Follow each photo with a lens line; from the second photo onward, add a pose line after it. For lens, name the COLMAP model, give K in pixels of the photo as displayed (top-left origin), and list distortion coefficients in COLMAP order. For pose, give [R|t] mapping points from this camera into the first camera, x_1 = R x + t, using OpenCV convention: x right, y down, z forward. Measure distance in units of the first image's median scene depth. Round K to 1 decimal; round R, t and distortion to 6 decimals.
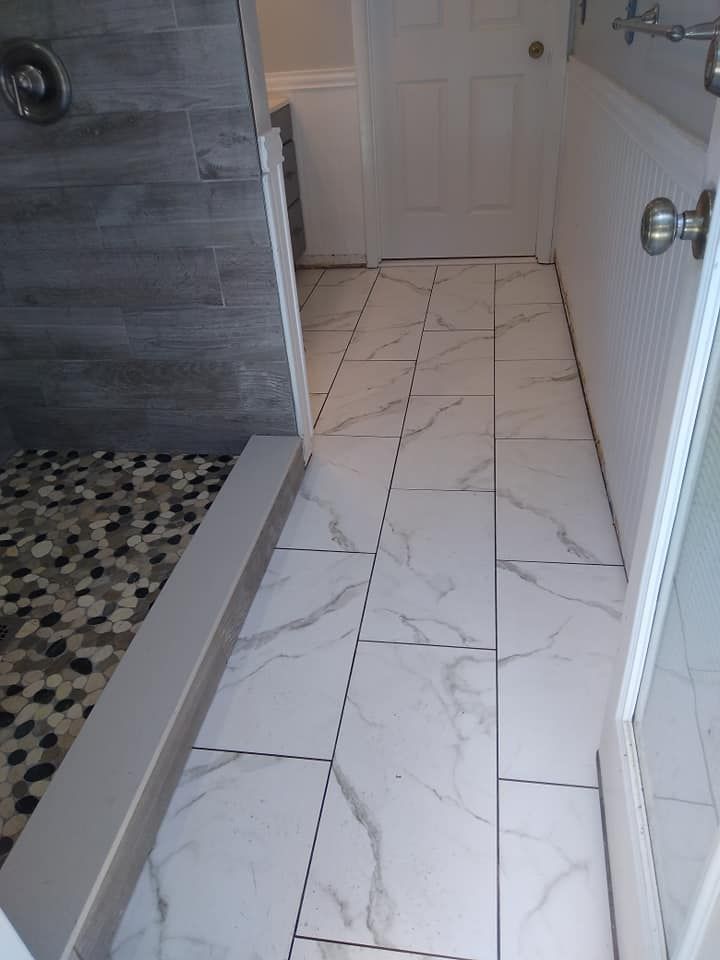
lens RADIAL K [[715.9, 0, 360.0], [0, 715.9, 480.0], [0, 0, 1]] dist [0.116822, -0.100446]
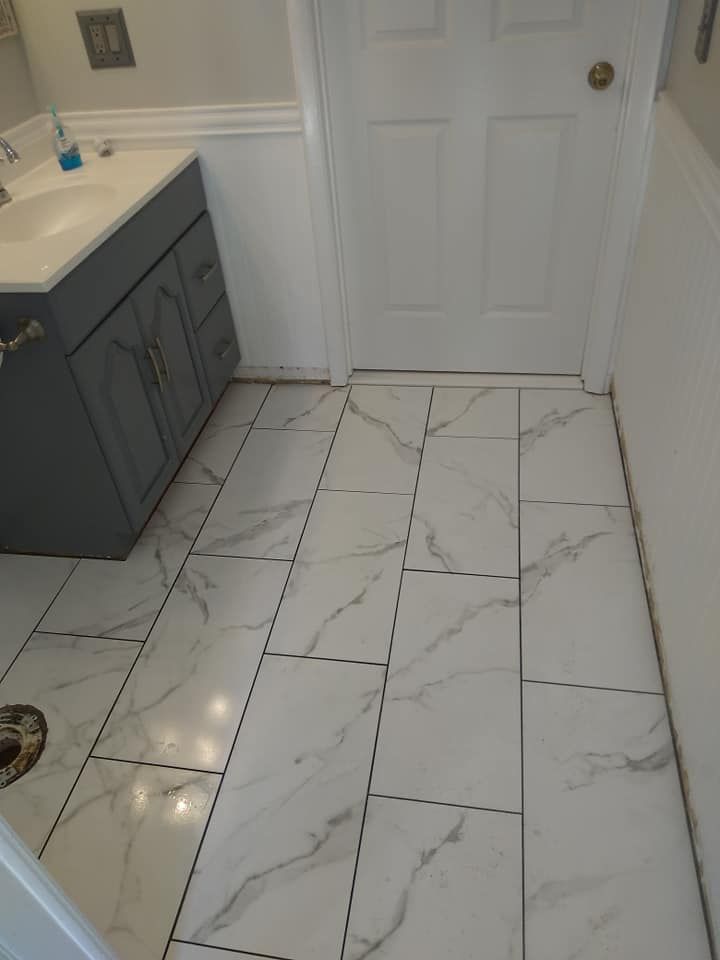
lens RADIAL K [[715.9, 0, 360.0], [0, 715.9, 480.0], [0, 0, 1]] dist [0.116822, -0.100446]
pose [[0.999853, 0.004089, -0.016650, 0.045589], [-0.002145, 0.993351, 0.115108, -0.265993], [0.017010, -0.115056, 0.993213, 0.298590]]
